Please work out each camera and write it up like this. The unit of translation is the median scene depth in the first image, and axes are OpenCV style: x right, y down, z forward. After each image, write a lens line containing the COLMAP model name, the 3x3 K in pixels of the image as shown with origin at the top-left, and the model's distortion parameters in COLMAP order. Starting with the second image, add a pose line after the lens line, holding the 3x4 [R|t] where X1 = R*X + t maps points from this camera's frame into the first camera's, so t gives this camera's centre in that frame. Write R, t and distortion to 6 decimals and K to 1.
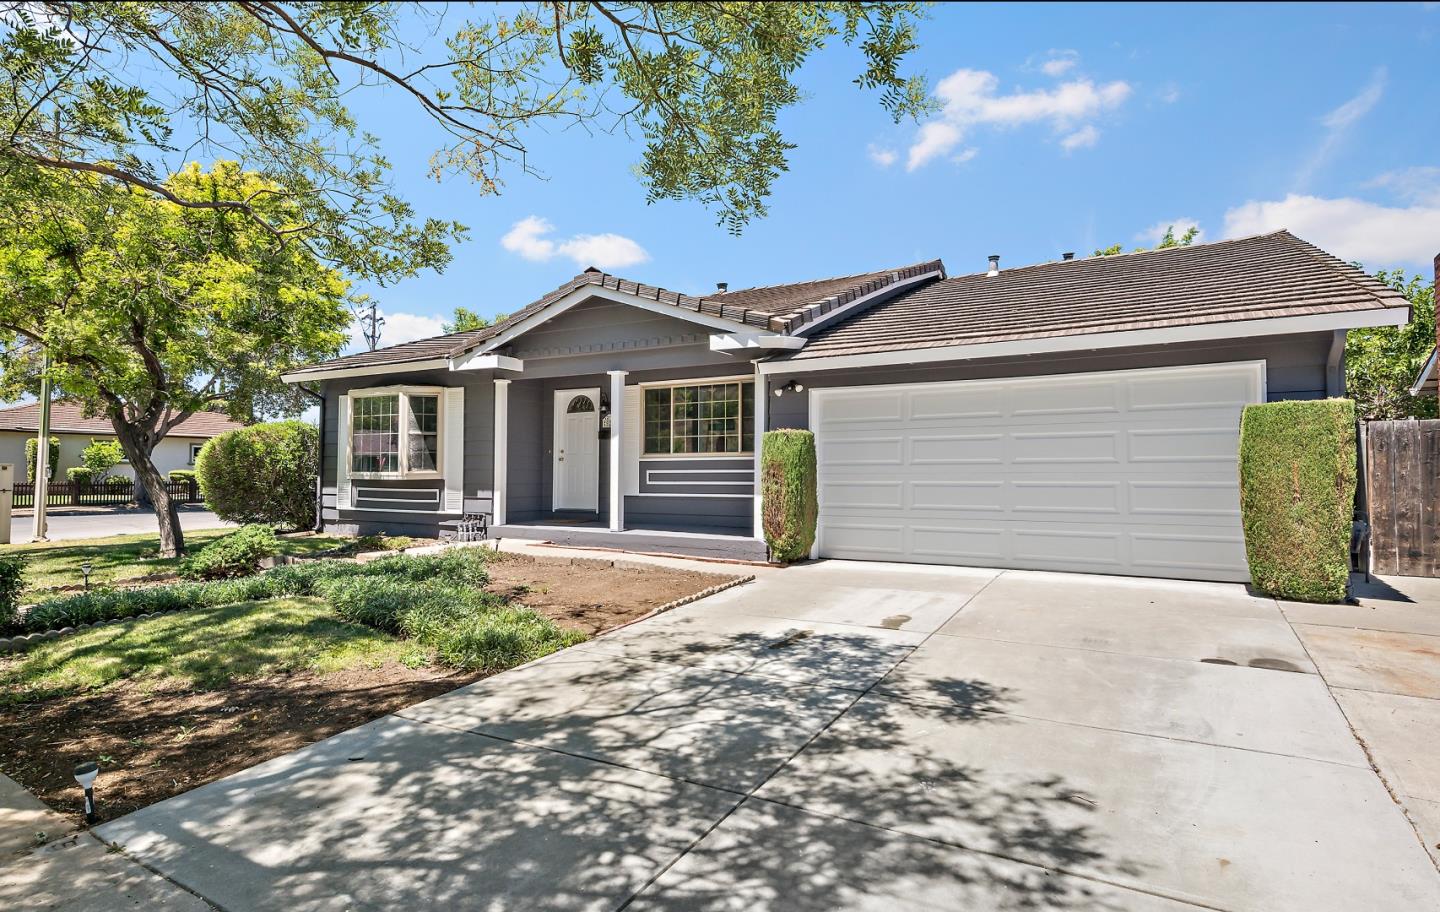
lens RADIAL K [[757.6, 0, 720.0], [0, 757.6, 456.0], [0, 0, 1]] dist [-0.000499, -0.000218]
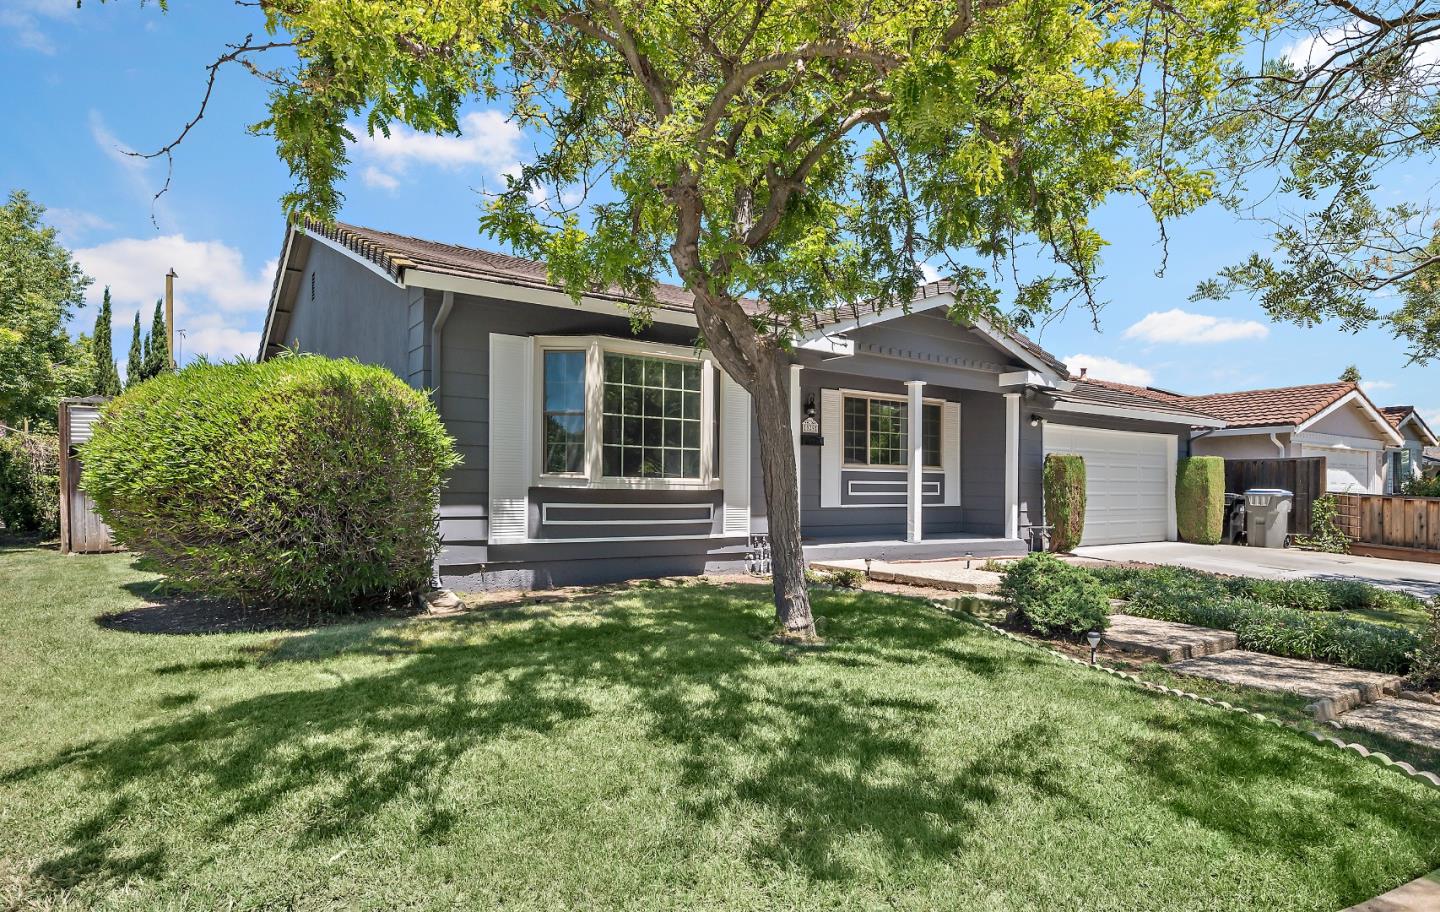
lens RADIAL K [[757.6, 0, 720.0], [0, 757.6, 456.0], [0, 0, 1]] dist [-0.000499, -0.000218]
pose [[0.463956, 0.039742, 0.884966, -1.024143], [-0.036997, 0.998991, -0.025467, 0.018021], [-0.885085, -0.020926, 0.464958, 0.694112]]
